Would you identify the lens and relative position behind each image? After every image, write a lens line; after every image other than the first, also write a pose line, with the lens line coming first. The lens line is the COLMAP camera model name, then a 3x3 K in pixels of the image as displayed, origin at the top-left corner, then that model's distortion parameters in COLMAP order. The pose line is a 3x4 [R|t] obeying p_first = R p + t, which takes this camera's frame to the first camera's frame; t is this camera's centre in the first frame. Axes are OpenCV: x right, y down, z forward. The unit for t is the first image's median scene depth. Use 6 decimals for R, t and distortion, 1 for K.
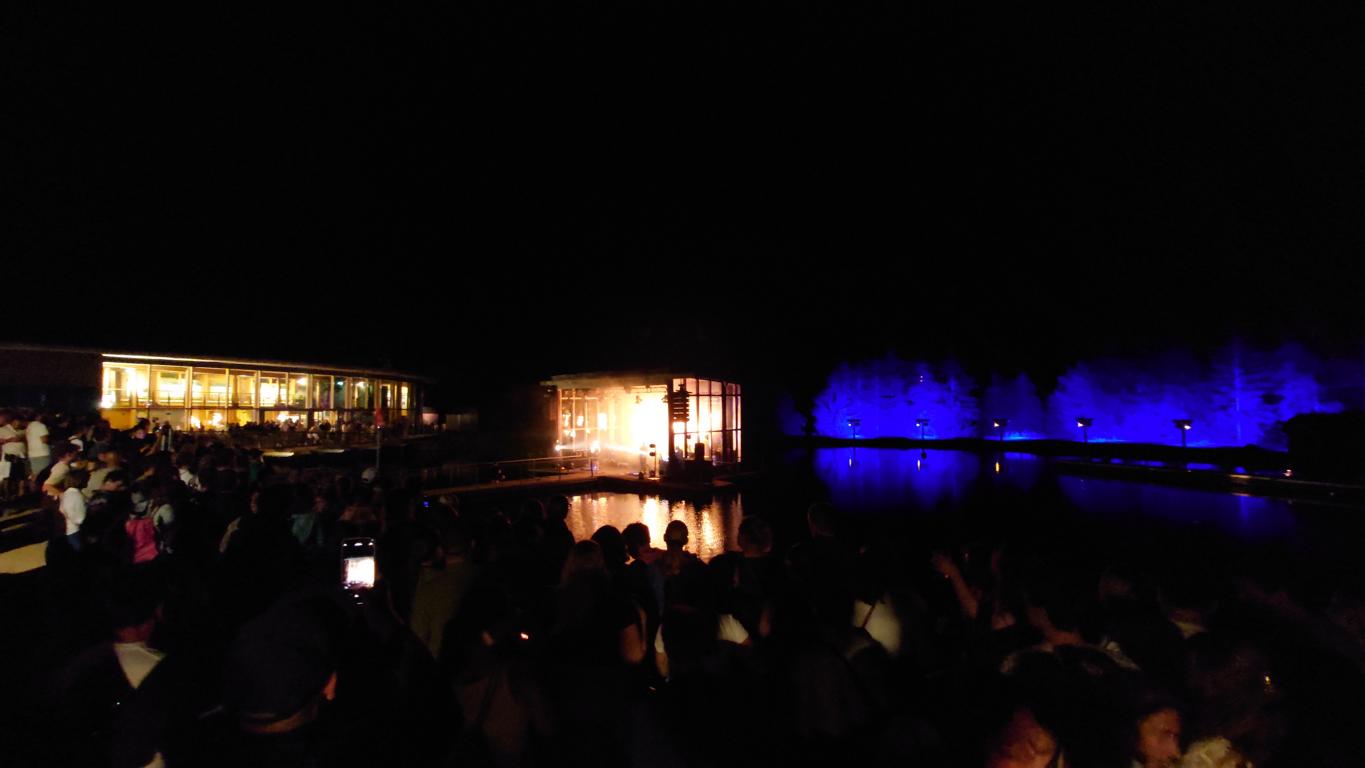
lens RADIAL K [[597.3, 0, 681.6], [0, 597.3, 383.0], [0, 0, 1]] dist [0.002828, -0.001581]
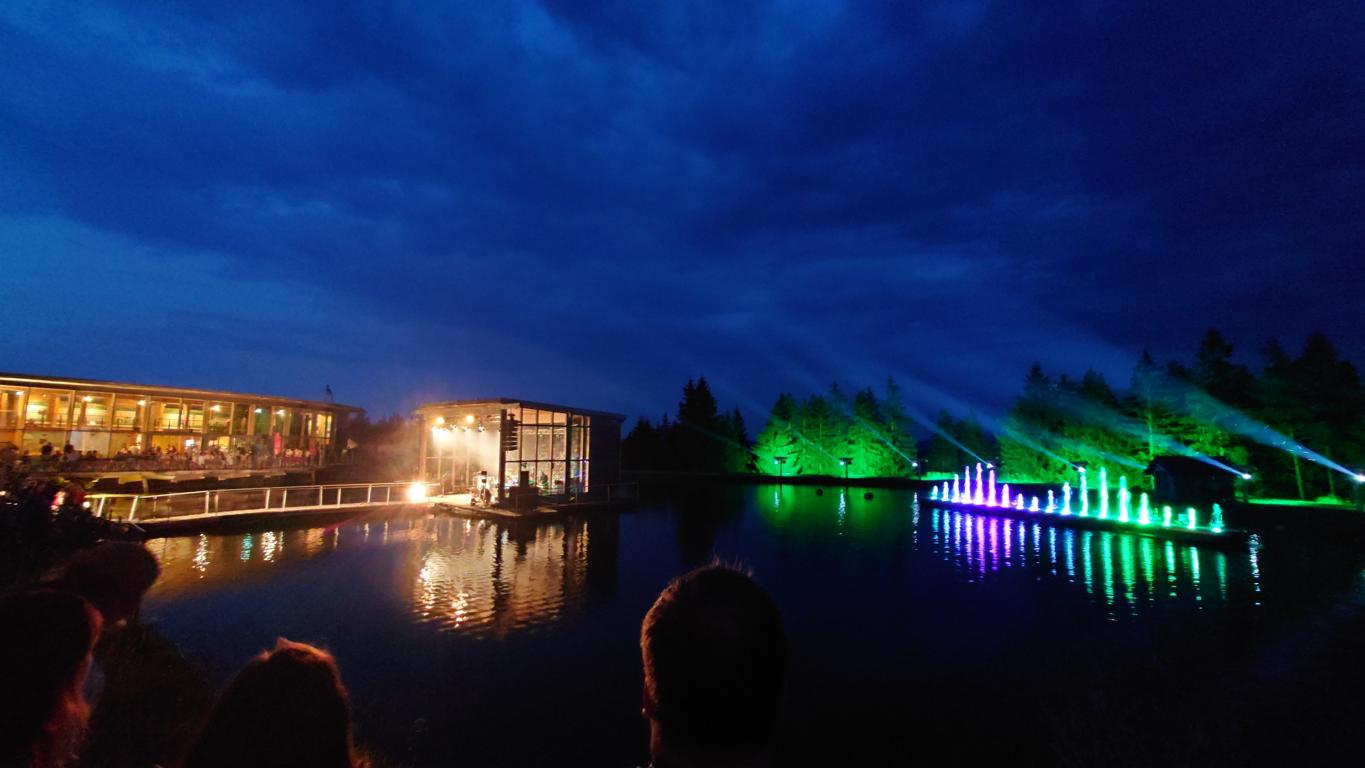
lens RADIAL K [[597.3, 0, 675.9], [0, 597.3, 393.2], [0, 0, 1]] dist [0.002828, -0.001581]
pose [[0.999834, 0.018147, -0.001405, 0.228711], [-0.018192, 0.998766, -0.046220, 0.007362], [0.000565, 0.046238, 0.998930, -0.028745]]
